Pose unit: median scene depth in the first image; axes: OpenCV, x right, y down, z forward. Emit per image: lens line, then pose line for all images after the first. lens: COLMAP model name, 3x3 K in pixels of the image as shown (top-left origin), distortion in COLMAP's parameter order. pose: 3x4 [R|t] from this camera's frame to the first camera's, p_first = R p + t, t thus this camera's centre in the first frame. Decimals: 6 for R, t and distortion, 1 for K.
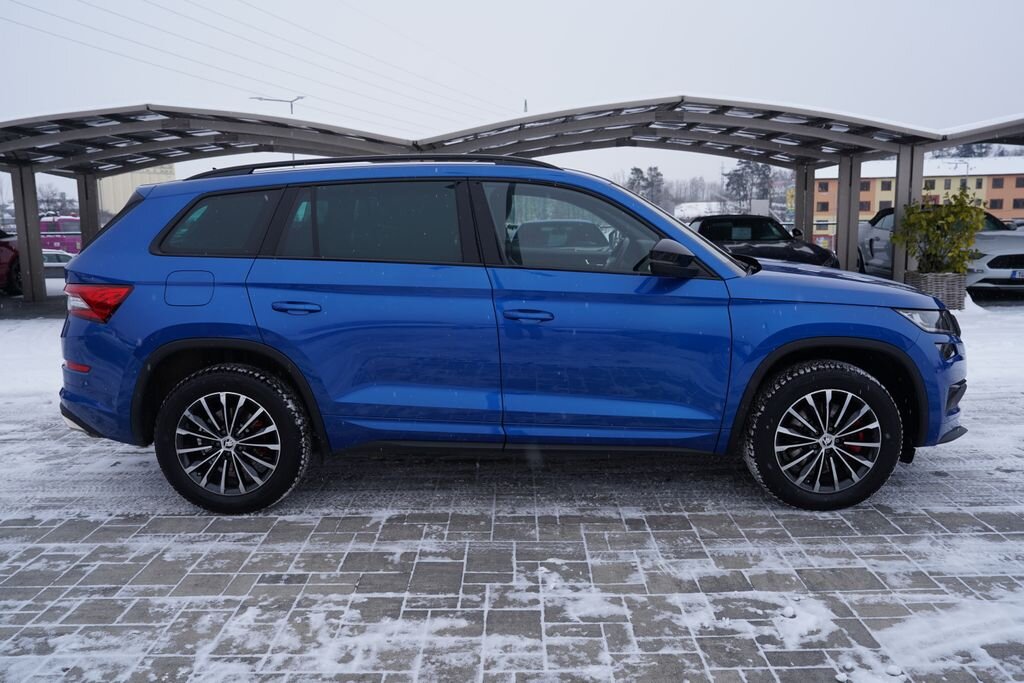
lens RADIAL K [[837.5, 0, 511.7], [0, 837.5, 318.9], [0, 0, 1]] dist [-0.073292, 0.079383]
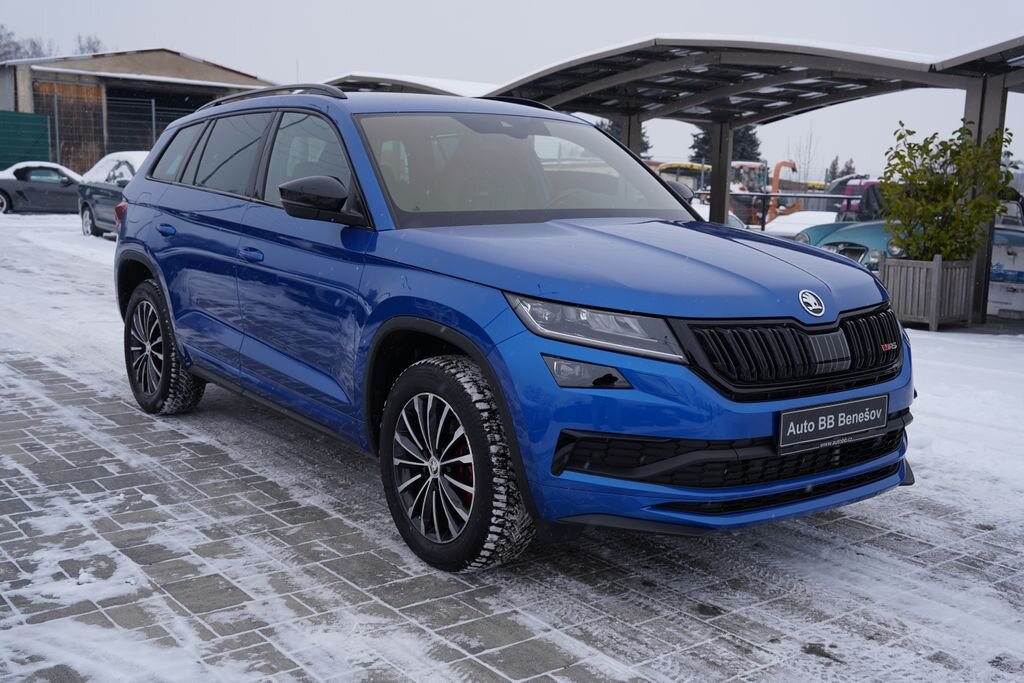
lens RADIAL K [[1125.7, 0, 495.4], [0, 1125.7, 333.3], [0, 0, 1]] dist [0.067508, 0.000000]
pose [[0.595113, 0.138816, -0.791562, 1.279647], [-0.137520, 0.988031, 0.069881, -0.046146], [0.791788, 0.067268, 0.607080, 0.487614]]
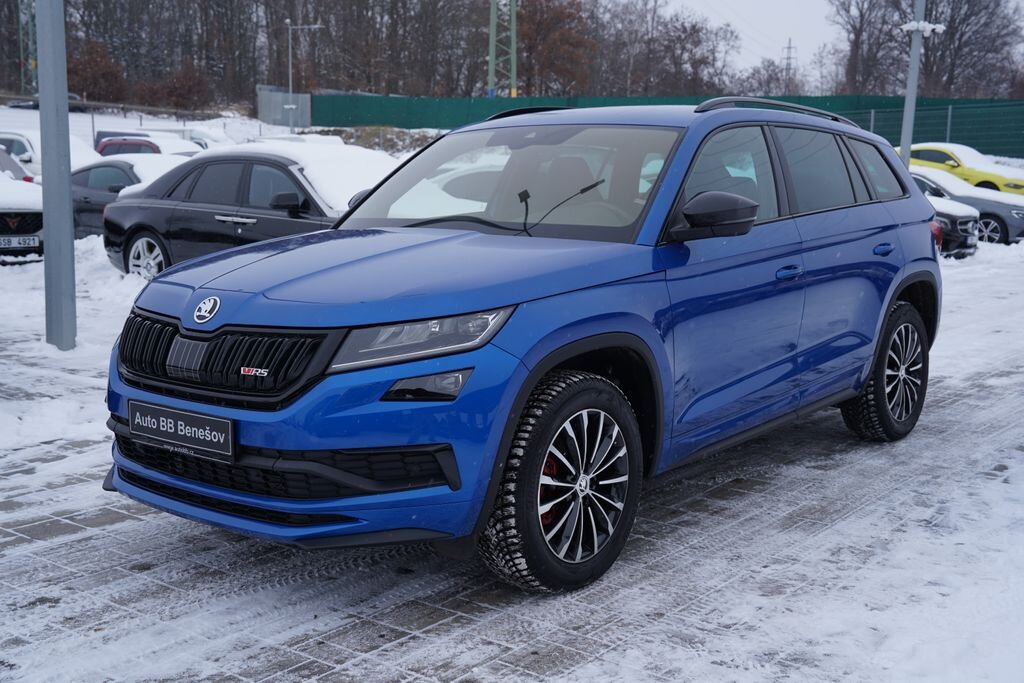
lens RADIAL K [[1116.8, 0, 491.1], [0, 1116.8, 347.2], [0, 0, 1]] dist [0.095322, 0.000000]
pose [[-0.632024, 0.124546, -0.764875, 1.249056], [-0.098276, 0.966151, 0.238526, -0.270494], [0.768692, 0.225923, -0.598391, 2.117949]]
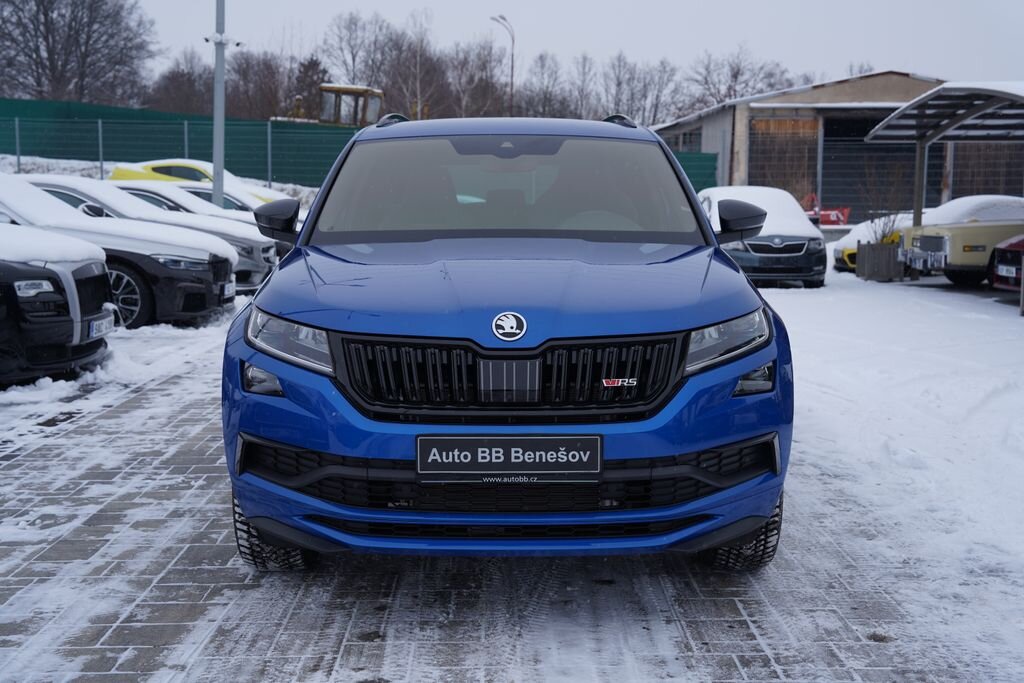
lens RADIAL K [[1258.4, 0, 484.8], [0, 1258.4, 350.6], [0, 0, 1]] dist [0.124959, 0.000000]
pose [[0.000630, 0.129777, -0.991543, 1.668577], [-0.138280, 0.982029, 0.128444, -0.150950], [0.990393, 0.137030, 0.018564, 1.286660]]
